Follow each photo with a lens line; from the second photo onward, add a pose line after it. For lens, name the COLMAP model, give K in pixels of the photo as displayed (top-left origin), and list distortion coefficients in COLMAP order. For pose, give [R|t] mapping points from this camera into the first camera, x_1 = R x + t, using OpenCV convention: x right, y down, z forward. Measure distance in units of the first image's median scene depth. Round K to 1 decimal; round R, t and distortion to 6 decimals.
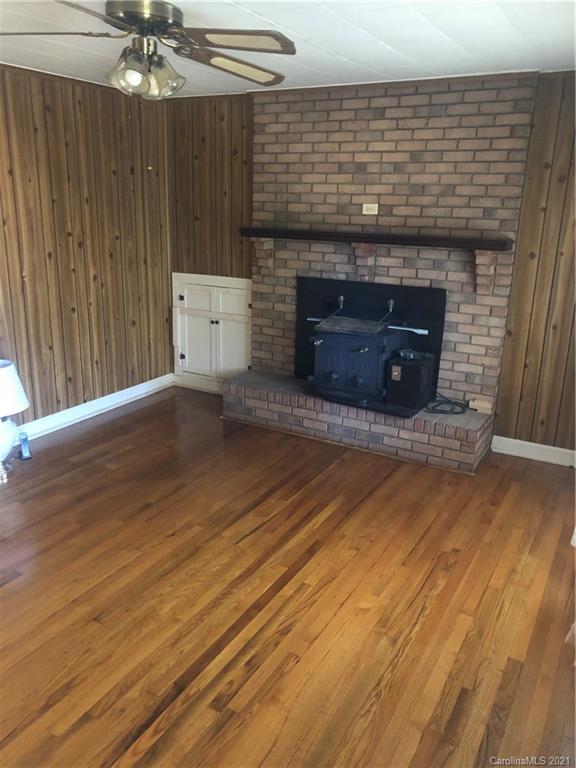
lens RADIAL K [[624.3, 0, 288.0], [0, 624.3, 384.0], [0, 0, 1]] dist [0.008447, 0.015511]
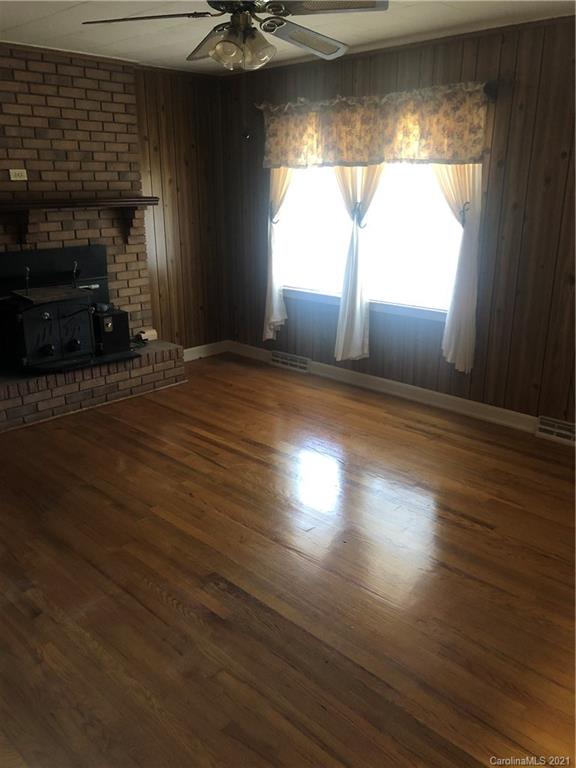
lens RADIAL K [[624.3, 0, 288.0], [0, 624.3, 384.0], [0, 0, 1]] dist [0.008447, 0.015511]
pose [[0.242055, -0.321276, 0.915528, -0.798750], [0.284869, 0.925534, 0.249471, -0.106320], [-0.927502, 0.200420, 0.315551, 0.383495]]
